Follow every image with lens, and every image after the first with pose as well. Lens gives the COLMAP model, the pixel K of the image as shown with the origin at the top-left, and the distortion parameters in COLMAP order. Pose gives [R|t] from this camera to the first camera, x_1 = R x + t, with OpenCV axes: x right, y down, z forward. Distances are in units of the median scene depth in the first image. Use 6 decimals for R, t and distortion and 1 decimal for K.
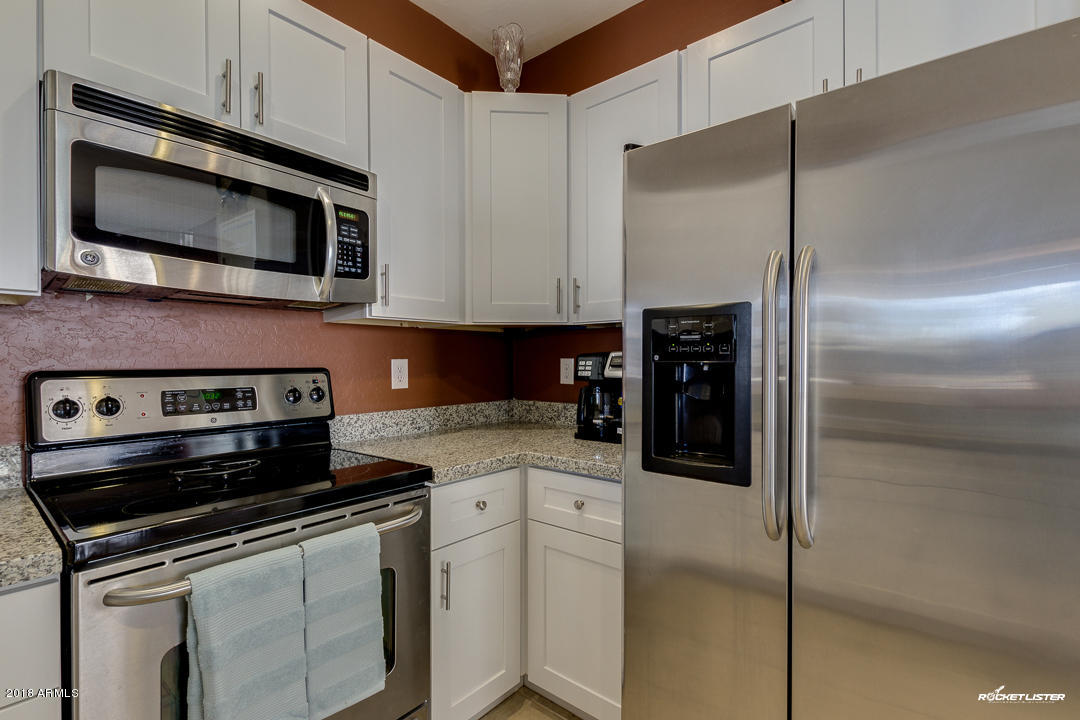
lens RADIAL K [[506.4, 0, 544.3], [0, 506.4, 363.2], [0, 0, 1]] dist [0.009319, -0.004832]
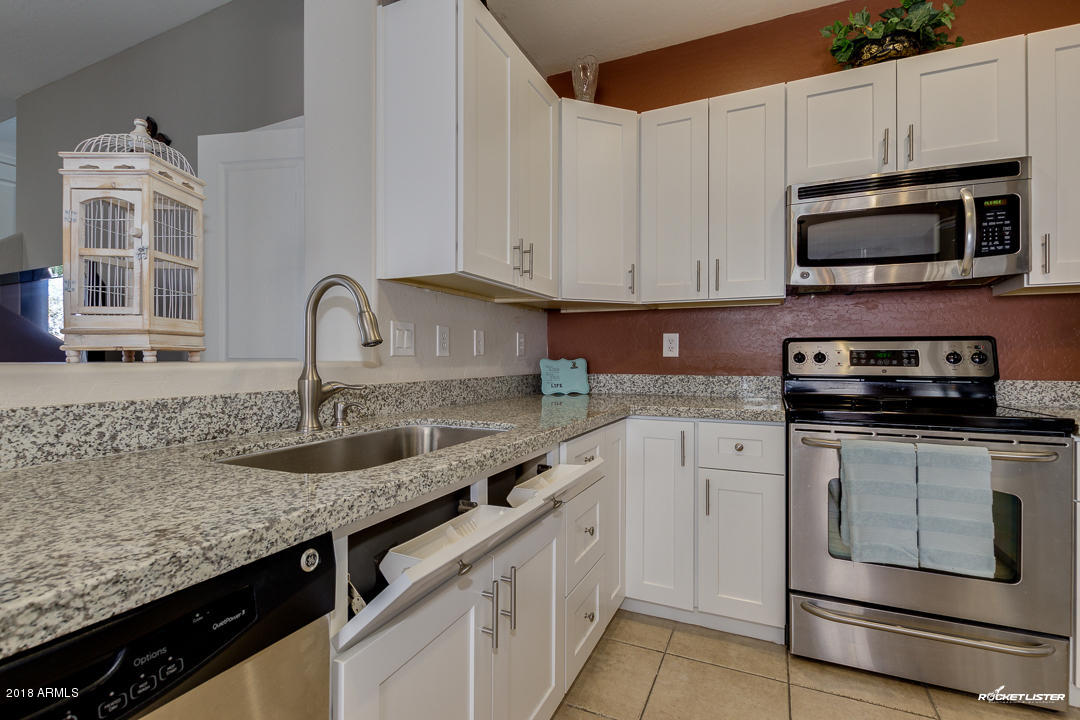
lens RADIAL K [[506.4, 0, 518.1], [0, 506.4, 357.7], [0, 0, 1]] dist [0.009319, -0.004832]
pose [[0.238477, 0.000384, -0.971148, 0.531392], [-0.009738, 0.999951, -0.001996, 0.089122], [0.971099, 0.009933, 0.238469, -0.380328]]
